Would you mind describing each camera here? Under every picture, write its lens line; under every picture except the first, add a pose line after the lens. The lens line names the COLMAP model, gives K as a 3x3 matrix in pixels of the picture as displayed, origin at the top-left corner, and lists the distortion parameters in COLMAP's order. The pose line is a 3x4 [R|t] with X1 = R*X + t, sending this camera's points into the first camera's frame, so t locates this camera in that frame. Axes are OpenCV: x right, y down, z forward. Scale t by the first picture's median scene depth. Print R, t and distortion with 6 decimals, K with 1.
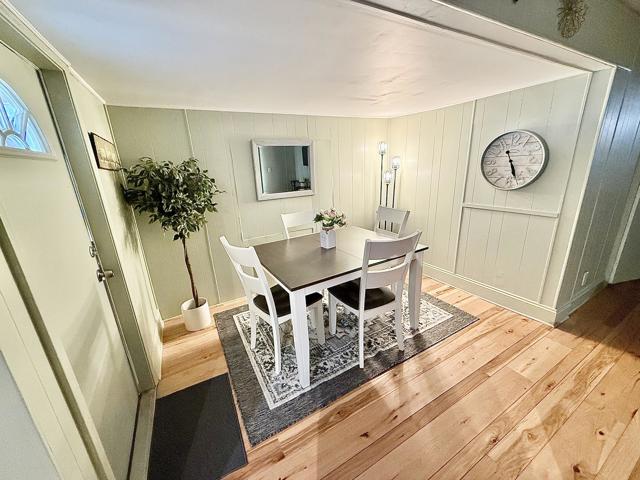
lens RADIAL K [[255.2, 0, 318.2], [0, 255.2, 240.3], [0, 0, 1]] dist [0.001230, 0.000393]
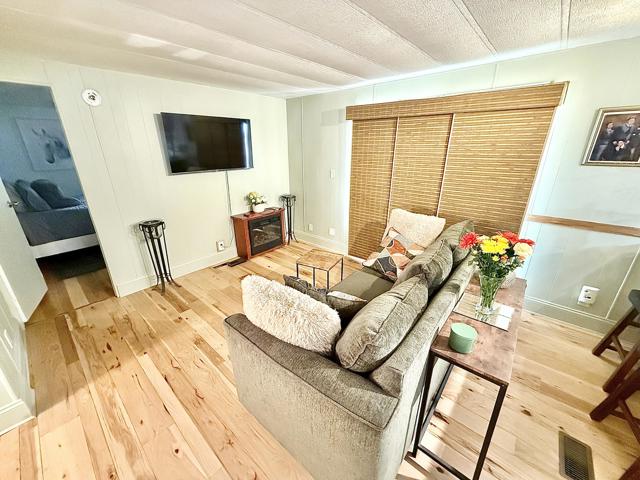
lens RADIAL K [[255.2, 0, 318.2], [0, 255.2, 240.3], [0, 0, 1]] dist [0.001230, 0.000393]
pose [[-0.332982, -0.284548, 0.898975, 0.148591], [0.288510, 0.876913, 0.384429, -0.163286], [-0.897711, 0.387372, -0.209901, 0.249682]]
